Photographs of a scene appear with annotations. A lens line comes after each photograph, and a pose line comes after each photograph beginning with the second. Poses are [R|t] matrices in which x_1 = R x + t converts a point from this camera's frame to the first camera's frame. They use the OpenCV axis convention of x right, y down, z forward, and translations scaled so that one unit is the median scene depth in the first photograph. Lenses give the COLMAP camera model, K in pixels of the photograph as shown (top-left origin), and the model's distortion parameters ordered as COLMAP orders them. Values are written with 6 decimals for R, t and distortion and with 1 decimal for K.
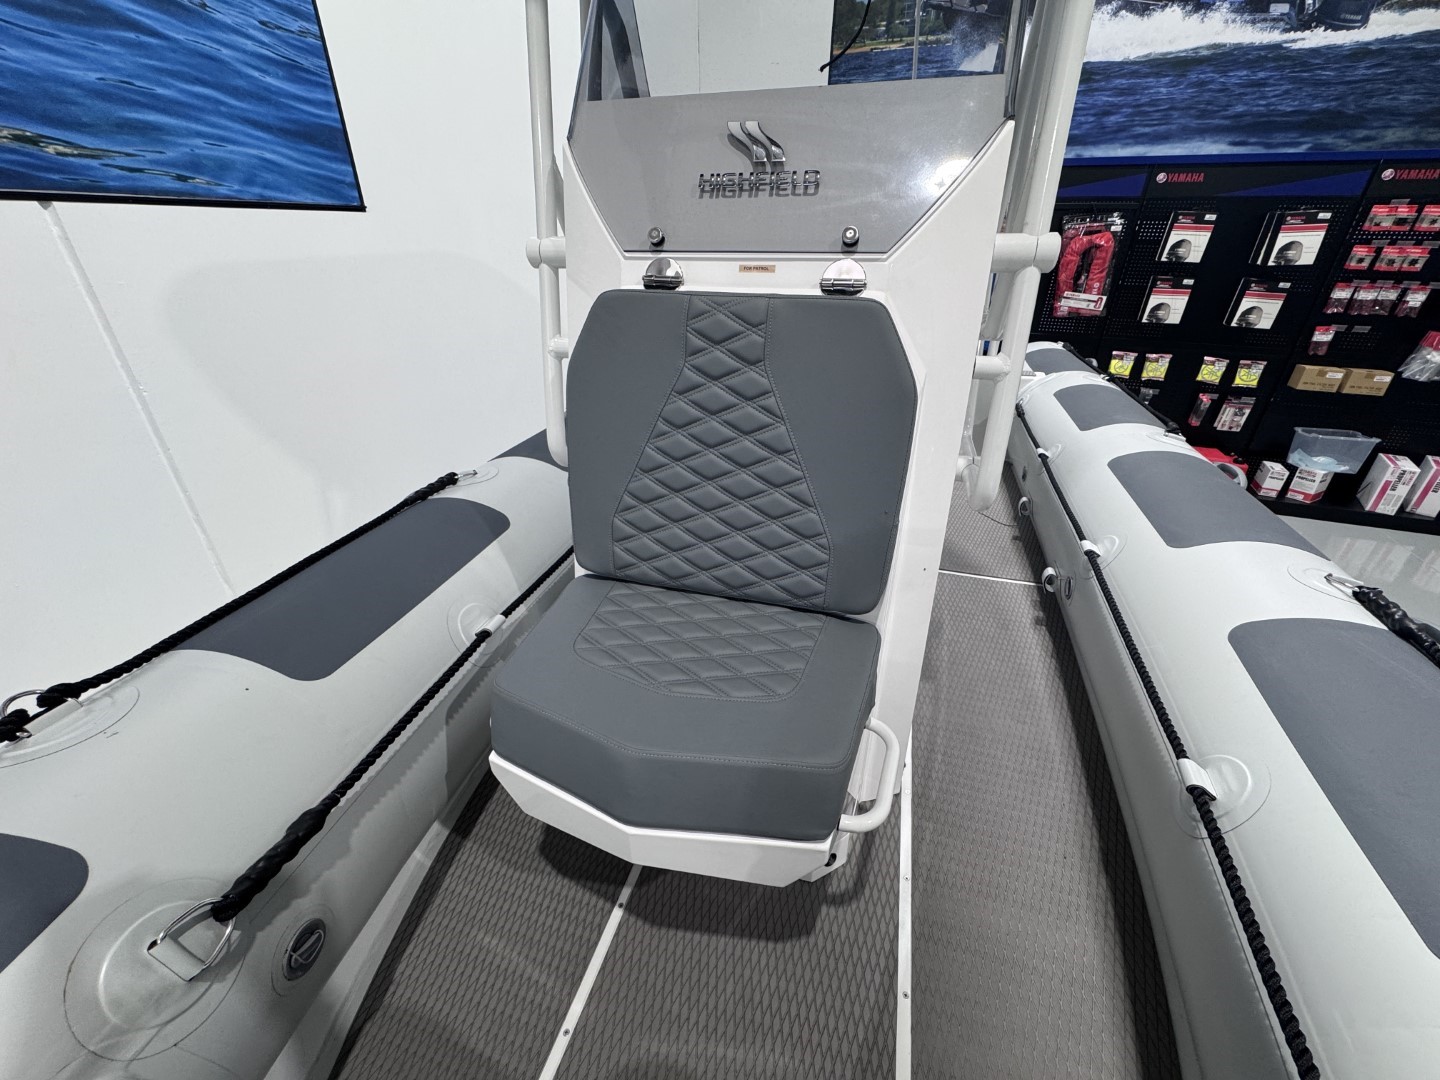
lens RADIAL K [[571.7, 0, 720.0], [0, 571.7, 540.0], [0, 0, 1]] dist [-0.005393, 0.000955]
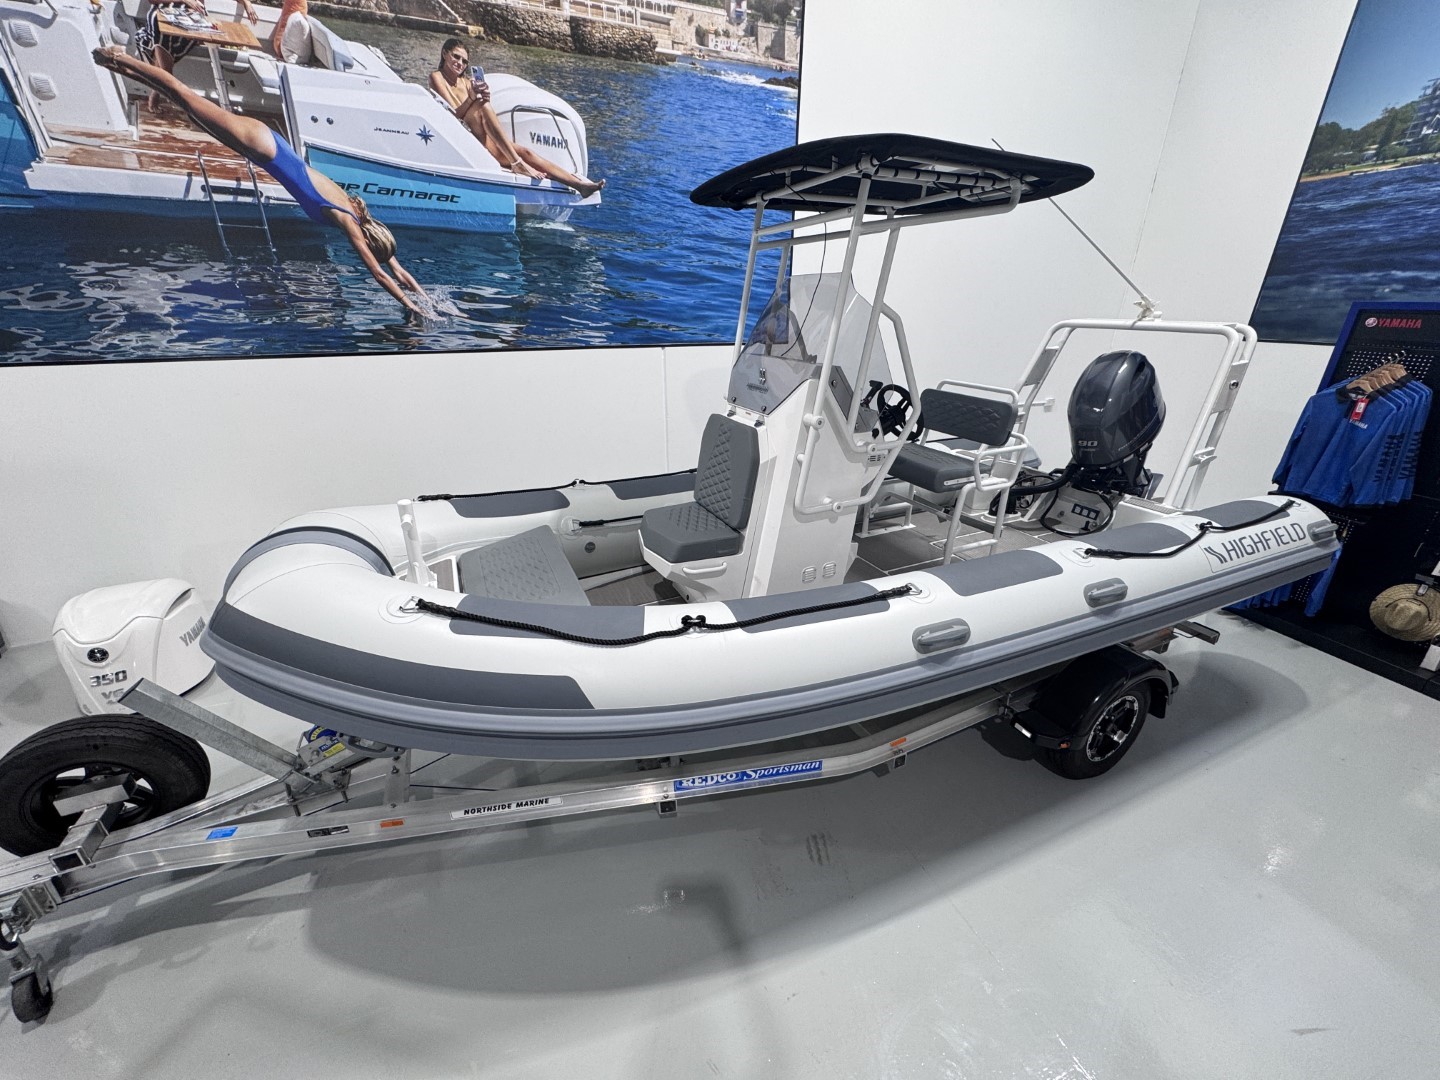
lens RADIAL K [[571.7, 0, 720.0], [0, 571.7, 540.0], [0, 0, 1]] dist [-0.005393, 0.000955]
pose [[0.665487, 0.292076, -0.686890, 1.016682], [-0.357530, 0.932554, 0.050146, 0.024709], [0.655209, 0.212212, 0.725029, -0.542046]]
